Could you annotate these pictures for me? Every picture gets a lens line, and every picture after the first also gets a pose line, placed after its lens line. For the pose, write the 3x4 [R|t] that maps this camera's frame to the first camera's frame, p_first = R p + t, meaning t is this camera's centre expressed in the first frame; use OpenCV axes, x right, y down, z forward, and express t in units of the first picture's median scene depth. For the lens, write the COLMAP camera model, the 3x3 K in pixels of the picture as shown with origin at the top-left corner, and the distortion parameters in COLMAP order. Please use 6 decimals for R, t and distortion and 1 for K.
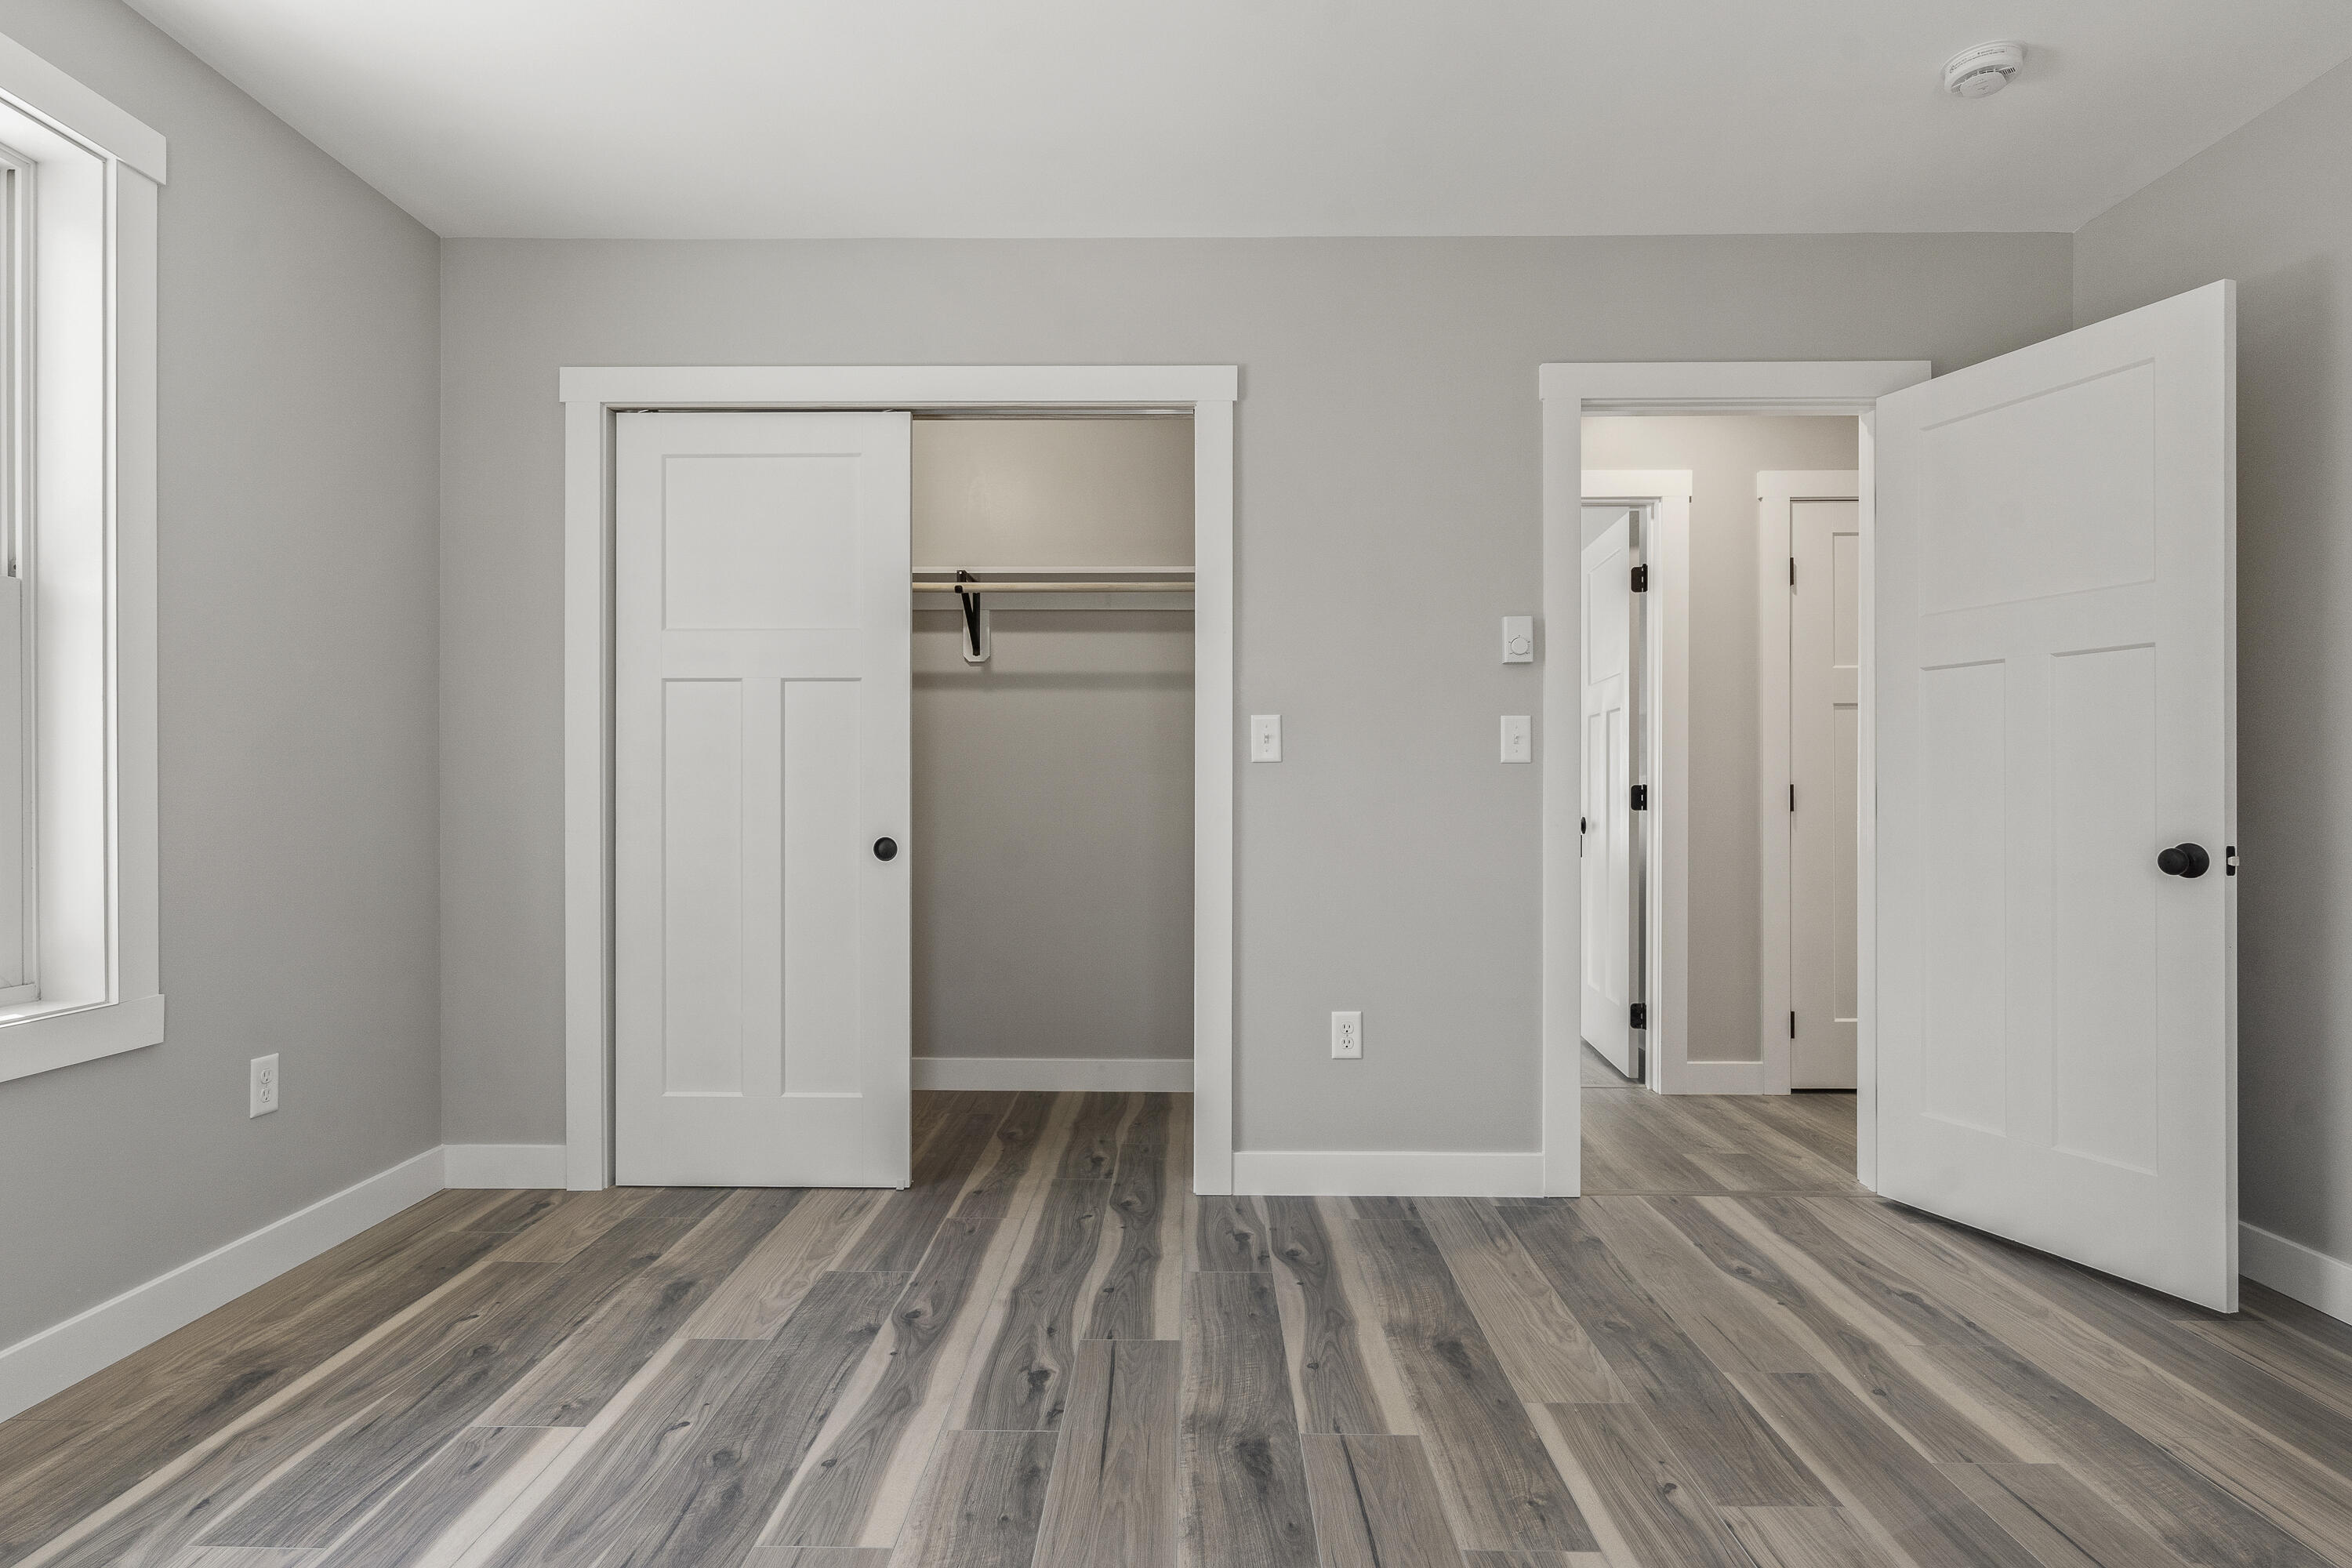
lens RADIAL K [[1227.3, 0, 1168.5], [0, 1227.3, 796.0], [0, 0, 1]] dist [-0.005681, 0.001553]
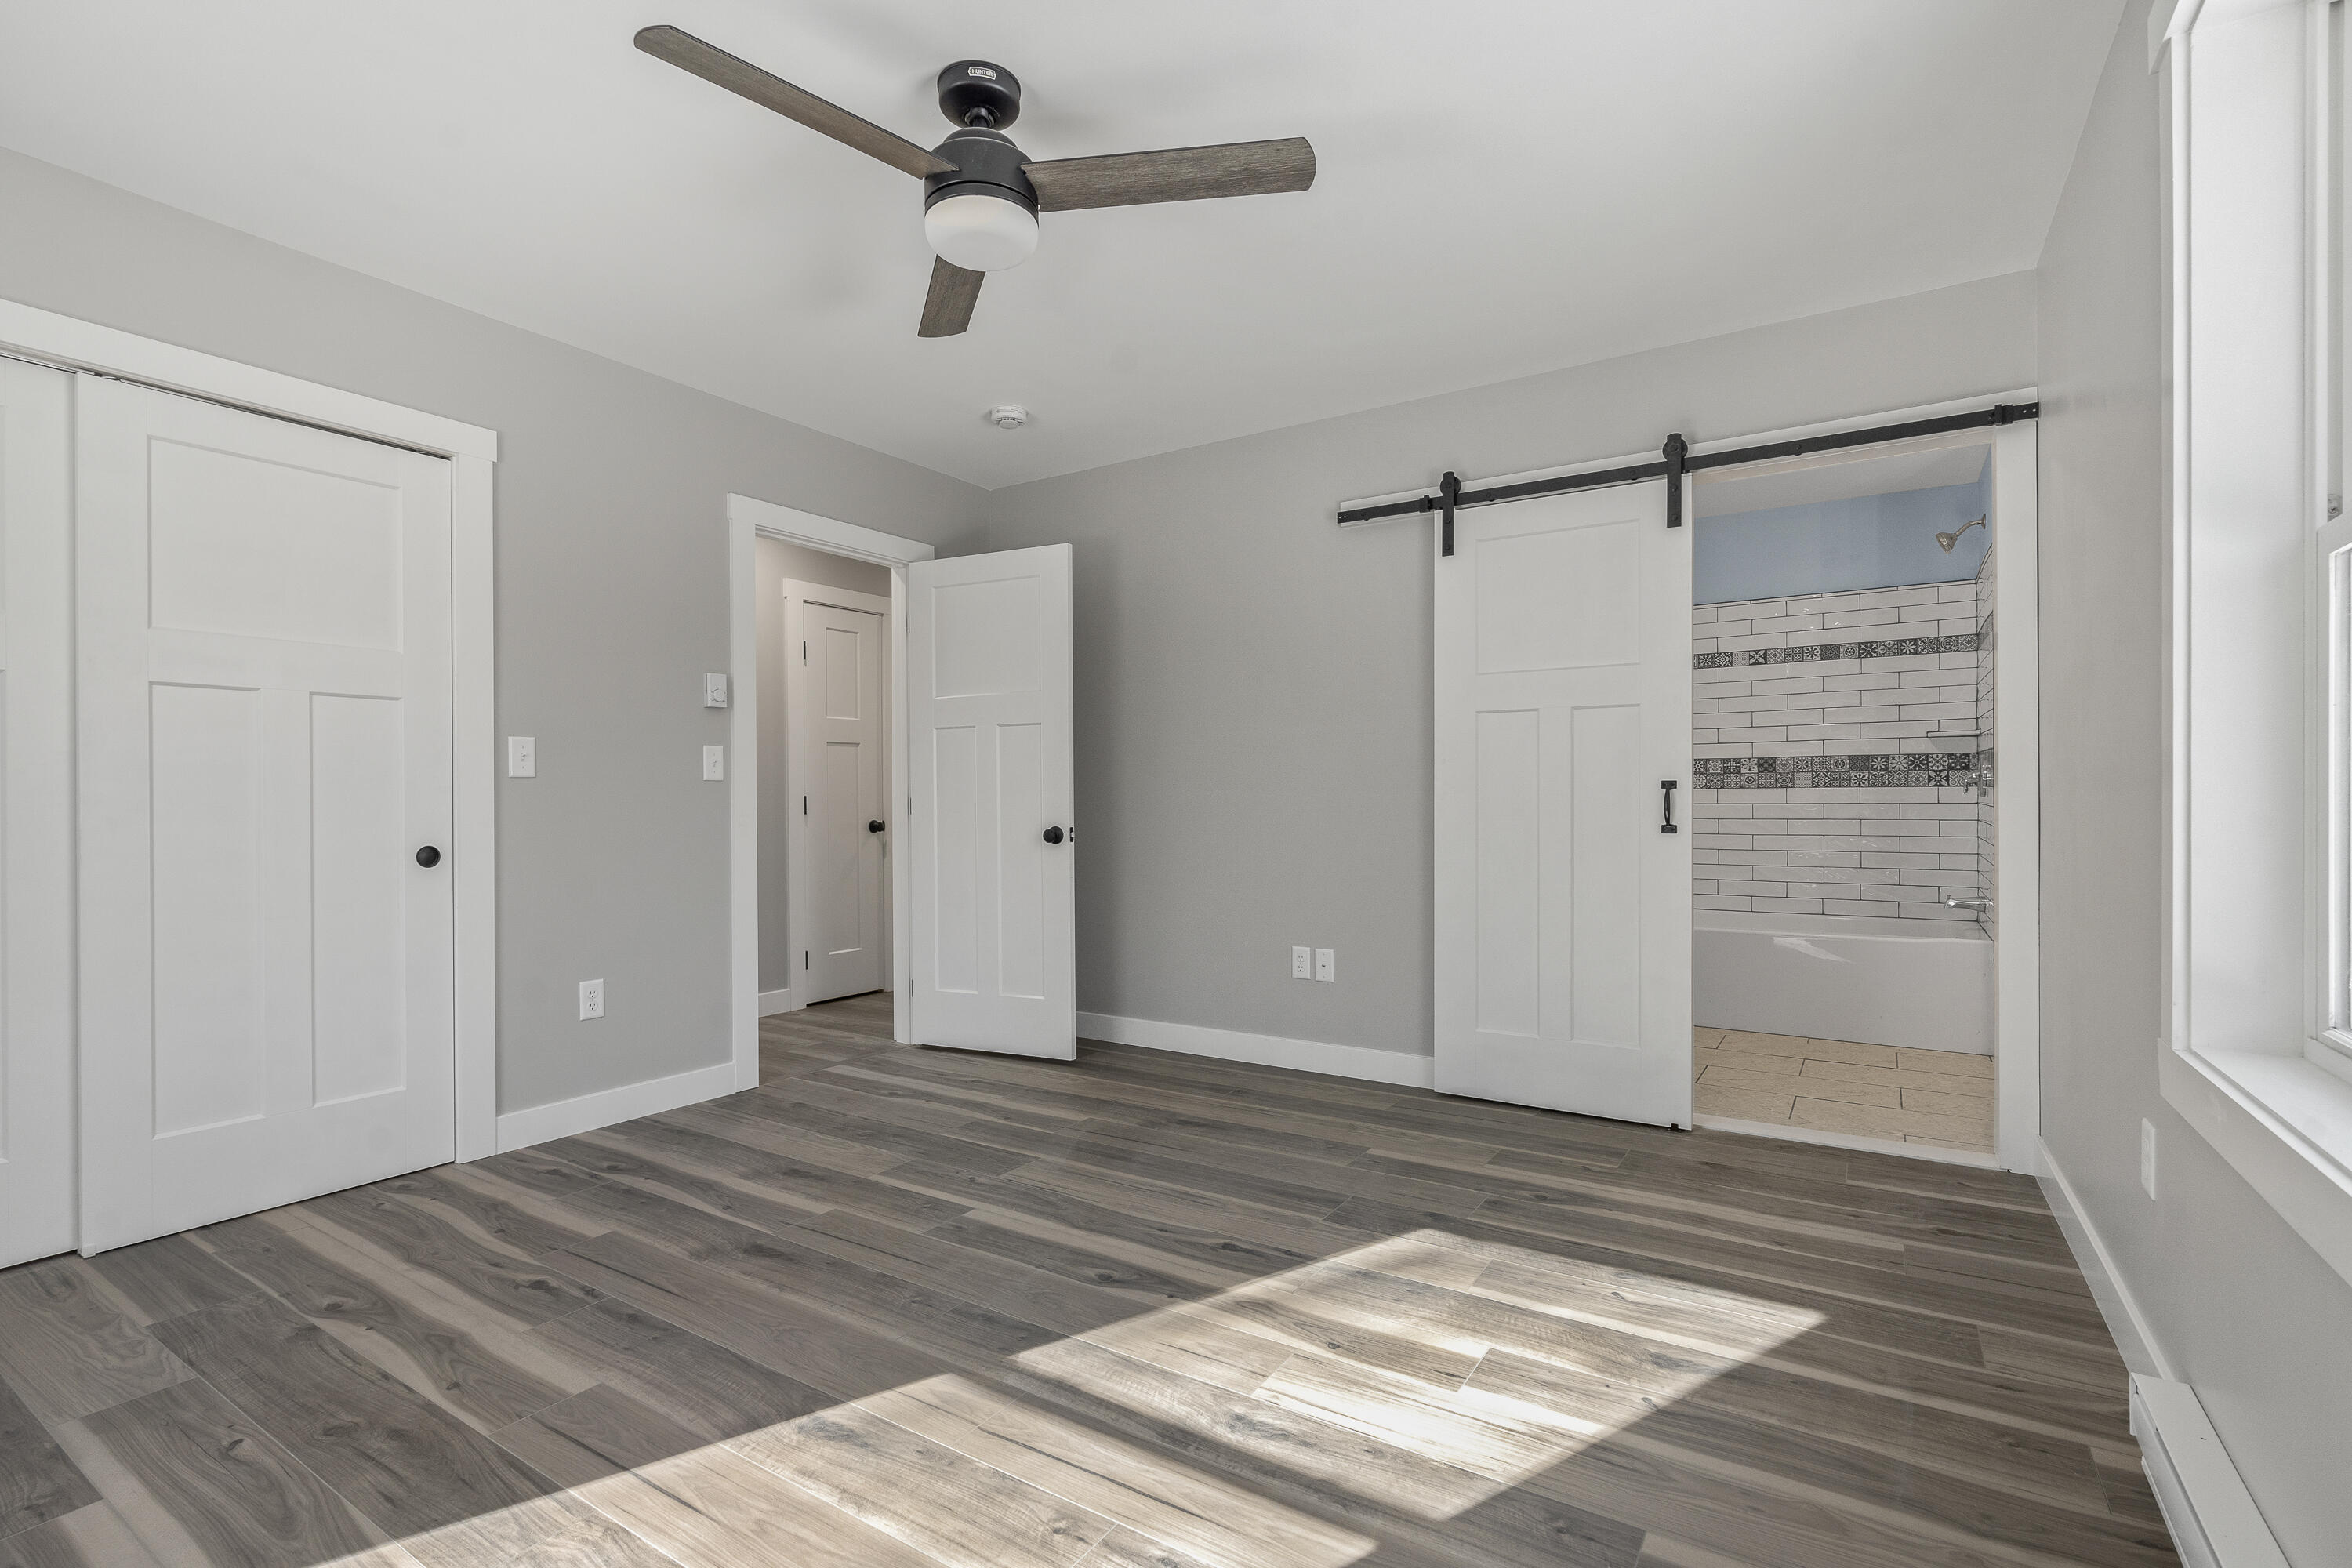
lens RADIAL K [[1075.5, 0, 1166.3], [0, 1075.5, 804.0], [0, 0, 1]] dist [-0.008402, 0.002559]
pose [[0.534973, -0.006953, 0.844840, -0.568937], [0.006850, 0.999969, 0.003892, -0.002620], [-0.844841, 0.003705, 0.535004, -0.081399]]
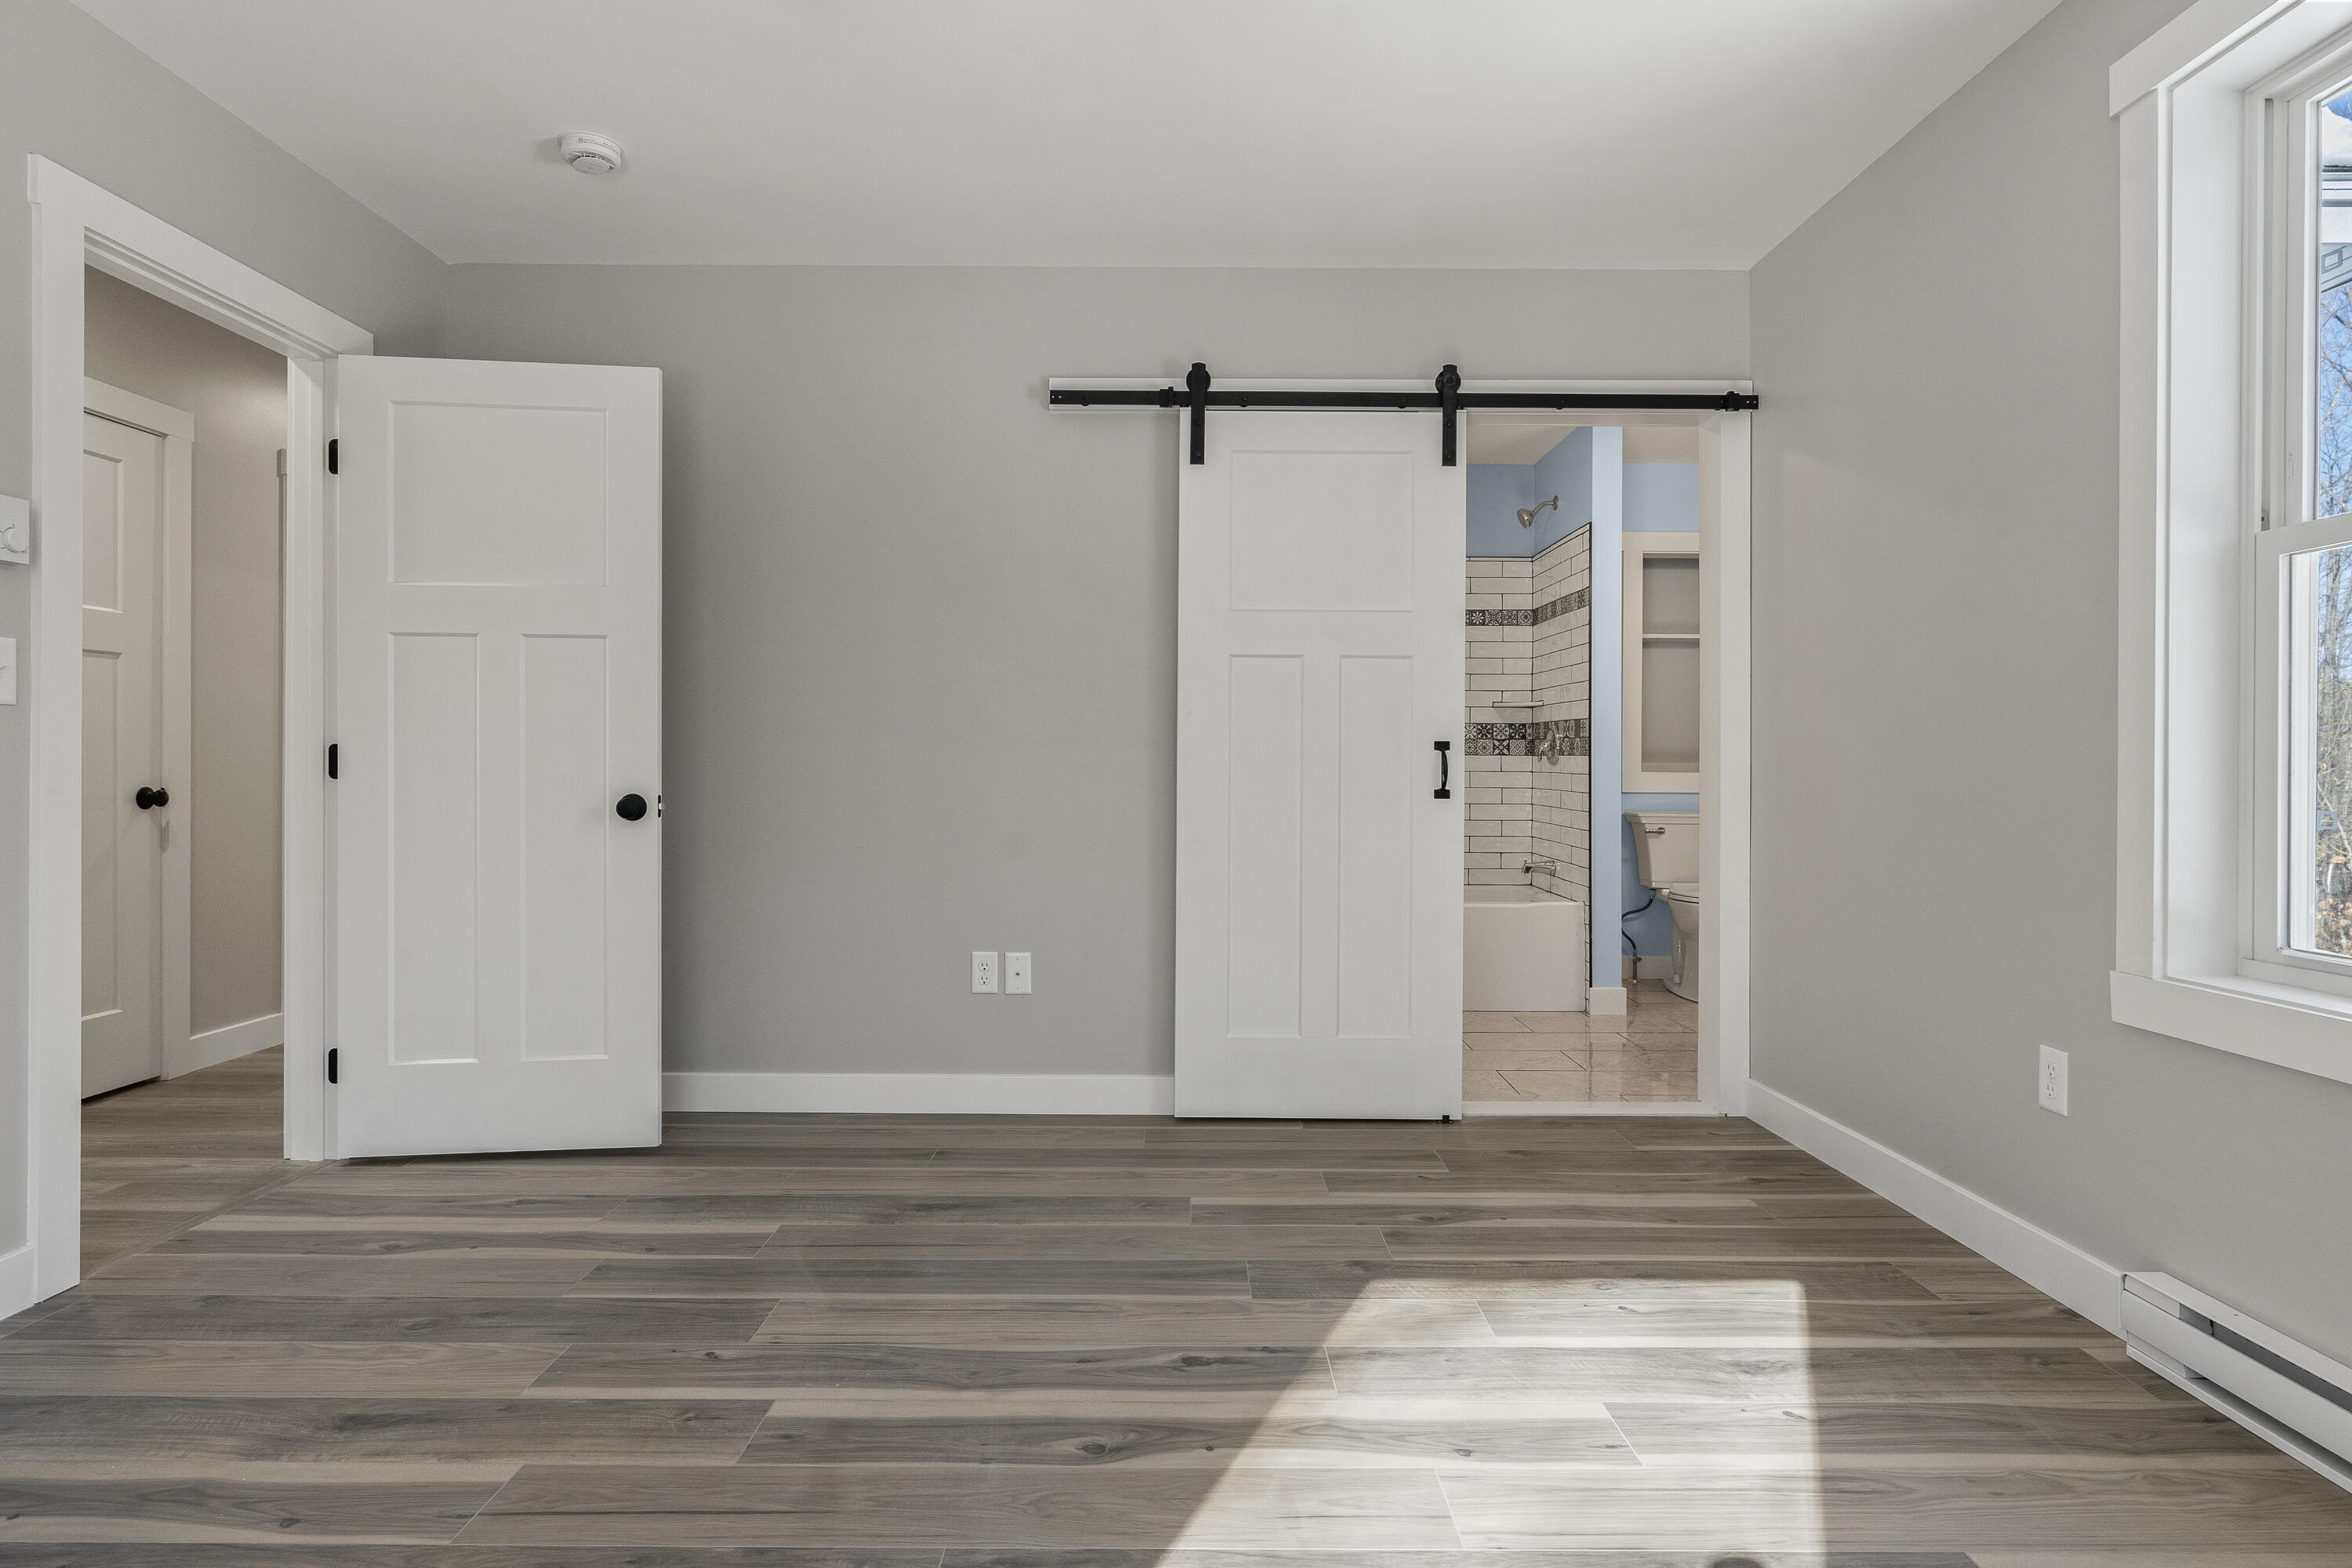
lens RADIAL K [[1285.8, 0, 1165.4], [0, 1285.8, 773.1], [0, 0, 1]] dist [-0.003410, 0.000991]
pose [[-0.011712, -0.003590, 0.999925, -0.570479], [-0.003286, 0.999988, 0.003552, 0.009474], [-0.999926, -0.003245, -0.011723, 0.421659]]
